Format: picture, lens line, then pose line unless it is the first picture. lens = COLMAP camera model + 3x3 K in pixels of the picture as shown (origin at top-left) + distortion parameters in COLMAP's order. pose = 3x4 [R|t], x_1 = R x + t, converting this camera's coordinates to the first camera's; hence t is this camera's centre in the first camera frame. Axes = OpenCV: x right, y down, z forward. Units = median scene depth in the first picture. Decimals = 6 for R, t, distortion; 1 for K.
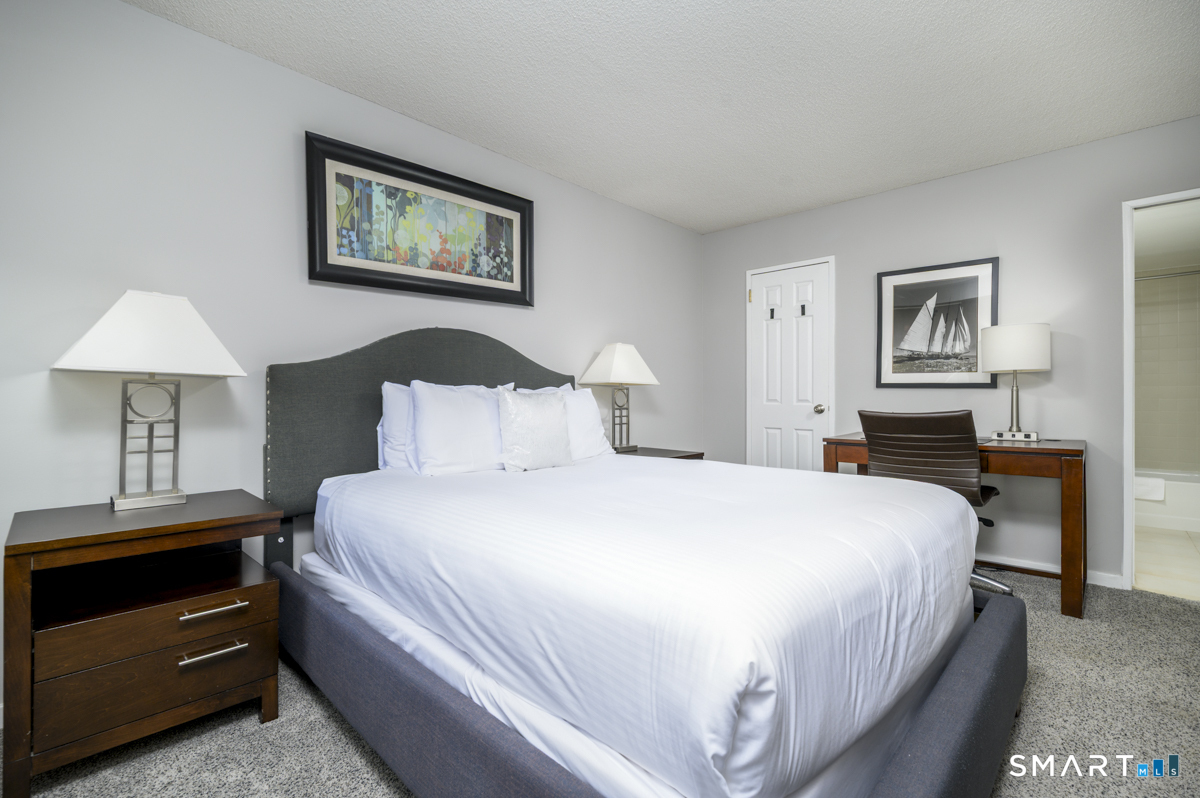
lens RADIAL K [[536.3, 0, 601.0], [0, 536.3, 398.1], [0, 0, 1]] dist [-0.000268, -0.000285]
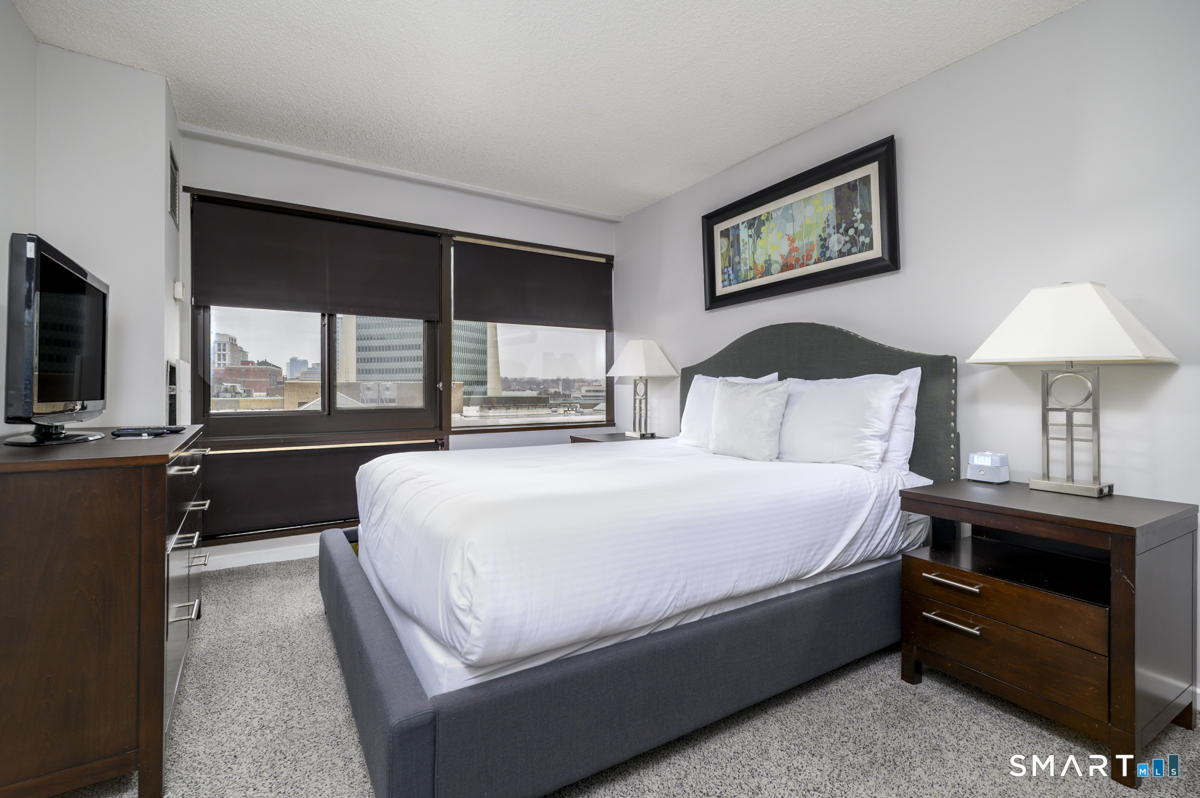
lens RADIAL K [[536.3, 0, 597.6], [0, 536.3, 389.9], [0, 0, 1]] dist [-0.000268, -0.000285]
pose [[-0.261557, 0.008509, -0.965151, 0.822802], [-0.000418, 0.999960, 0.008929, -0.005250], [0.965188, 0.002739, -0.261543, 0.882325]]
